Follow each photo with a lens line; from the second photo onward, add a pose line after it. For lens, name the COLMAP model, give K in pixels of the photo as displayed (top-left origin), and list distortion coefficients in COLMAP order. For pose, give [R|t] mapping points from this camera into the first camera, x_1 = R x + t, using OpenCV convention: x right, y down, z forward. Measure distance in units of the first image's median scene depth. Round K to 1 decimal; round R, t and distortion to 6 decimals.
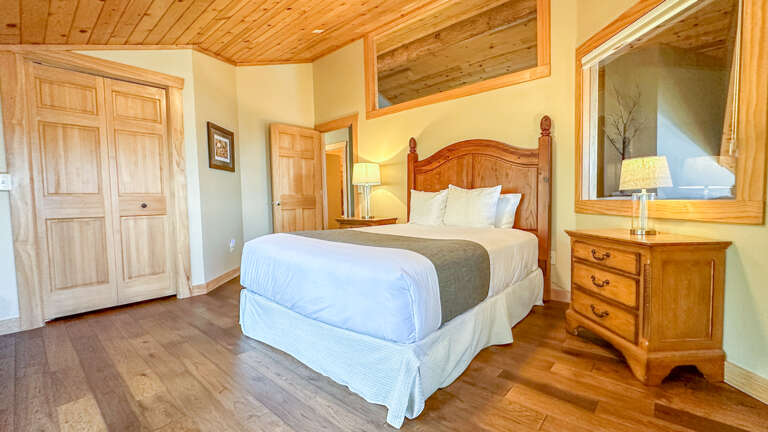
lens RADIAL K [[317.0, 0, 384.0], [0, 317.0, 216.0], [0, 0, 1]] dist [0.000622, 0.000042]
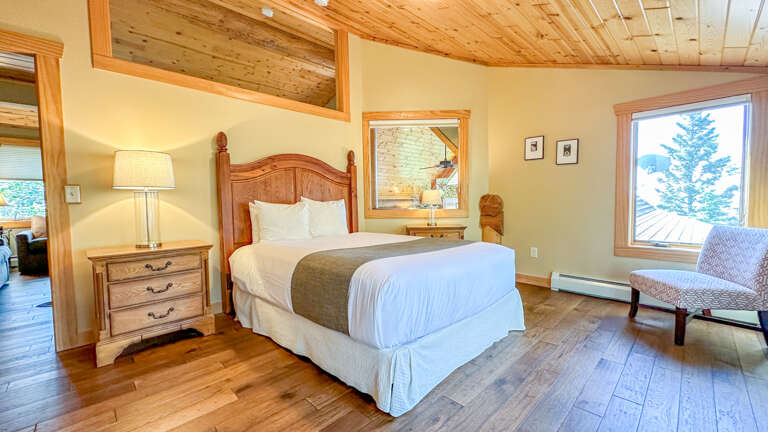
lens RADIAL K [[306.7, 0, 388.5], [0, 306.7, 214.8], [0, 0, 1]] dist [-0.000752, -0.000086]
pose [[0.075082, -0.033748, 0.996606, -0.678751], [0.061418, 0.997686, 0.029158, -0.048255], [-0.995284, 0.059020, 0.076981, 0.599411]]
